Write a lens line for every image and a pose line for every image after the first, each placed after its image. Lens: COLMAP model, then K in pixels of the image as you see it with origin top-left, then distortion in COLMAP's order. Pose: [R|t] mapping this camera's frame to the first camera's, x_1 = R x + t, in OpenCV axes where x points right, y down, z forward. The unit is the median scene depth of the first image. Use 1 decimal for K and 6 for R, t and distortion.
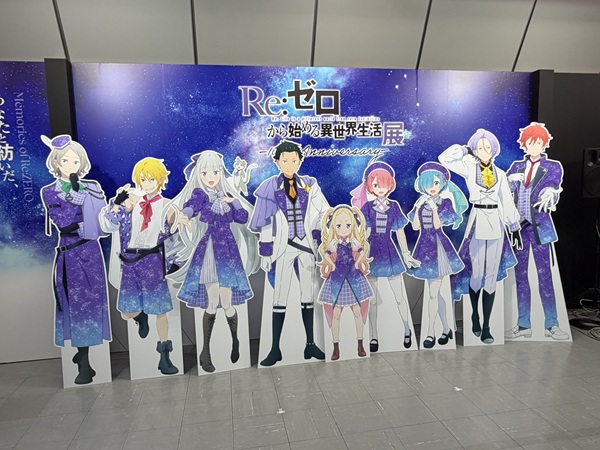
lens RADIAL K [[419.0, 0, 300.2], [0, 419.0, 223.0], [0, 0, 1]] dist [0.002871, 0.000802]
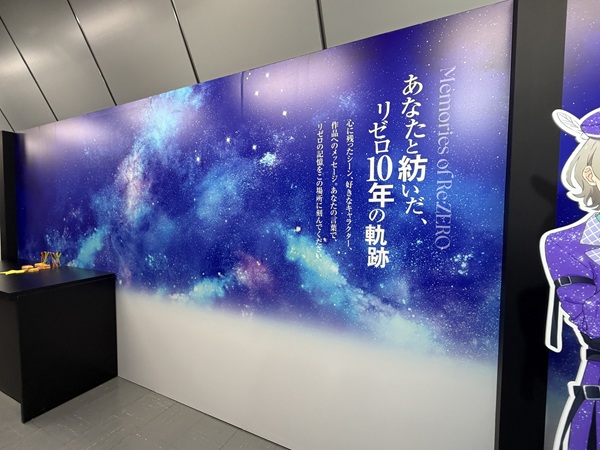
lens RADIAL K [[296.4, 0, 299.9], [0, 296.4, 225.1], [0, 0, 1]] dist [-0.000013, 0.000031]
pose [[0.799218, 0.056115, -0.598416, -0.566611], [-0.095243, 0.994876, -0.033910, -0.052090], [0.593447, 0.084097, 0.800468, 0.546676]]
